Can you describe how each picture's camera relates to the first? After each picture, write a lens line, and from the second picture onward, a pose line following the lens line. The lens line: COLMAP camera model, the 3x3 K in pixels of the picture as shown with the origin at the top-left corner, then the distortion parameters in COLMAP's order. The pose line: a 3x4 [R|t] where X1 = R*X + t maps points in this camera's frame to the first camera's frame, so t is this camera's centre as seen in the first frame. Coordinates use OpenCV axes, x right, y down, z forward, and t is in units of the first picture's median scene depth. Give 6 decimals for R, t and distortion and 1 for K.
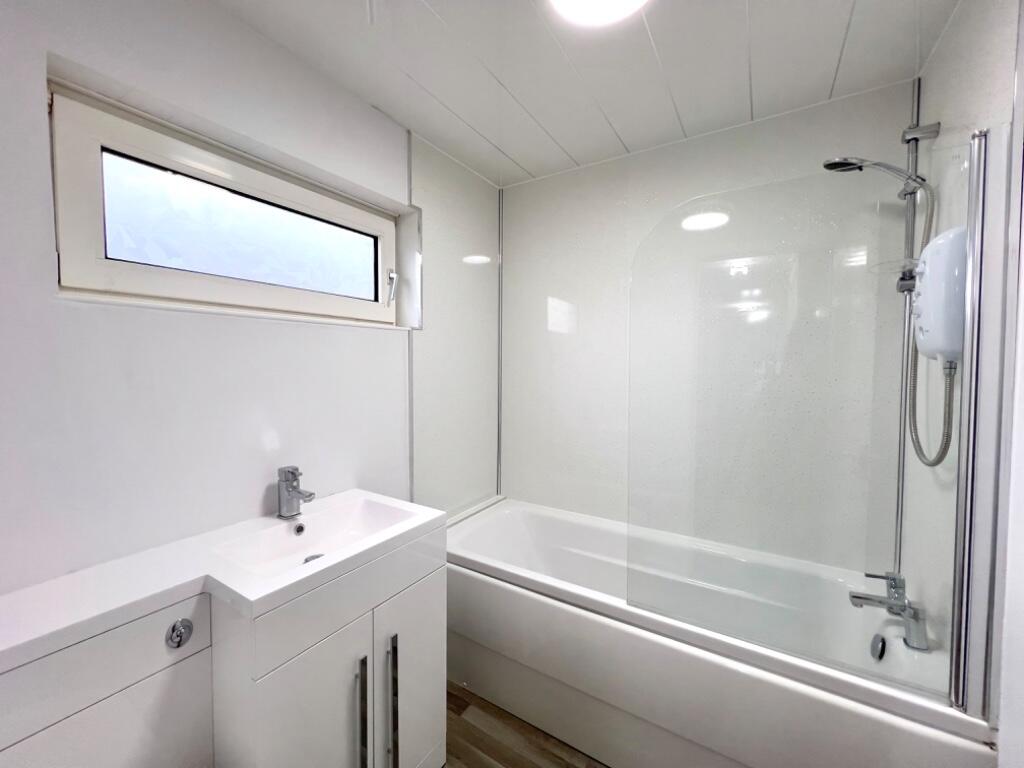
lens RADIAL K [[412.3, 0, 511.2], [0, 412.3, 381.3], [0, 0, 1]] dist [0.002673, 0.000676]
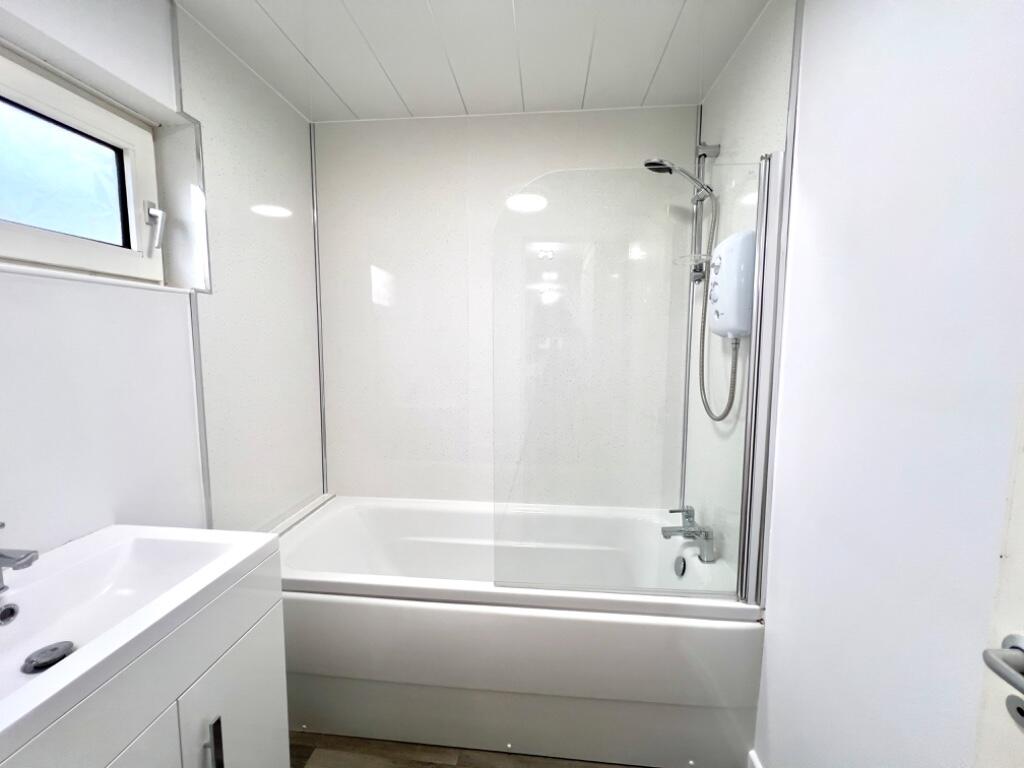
lens RADIAL K [[412.3, 0, 510.9], [0, 412.3, 380.7], [0, 0, 1]] dist [0.002673, 0.000676]
pose [[0.894431, -0.043642, 0.445071, -0.090918], [0.018361, 0.997971, 0.060957, -0.005646], [-0.446828, -0.046350, 0.893418, 0.118794]]
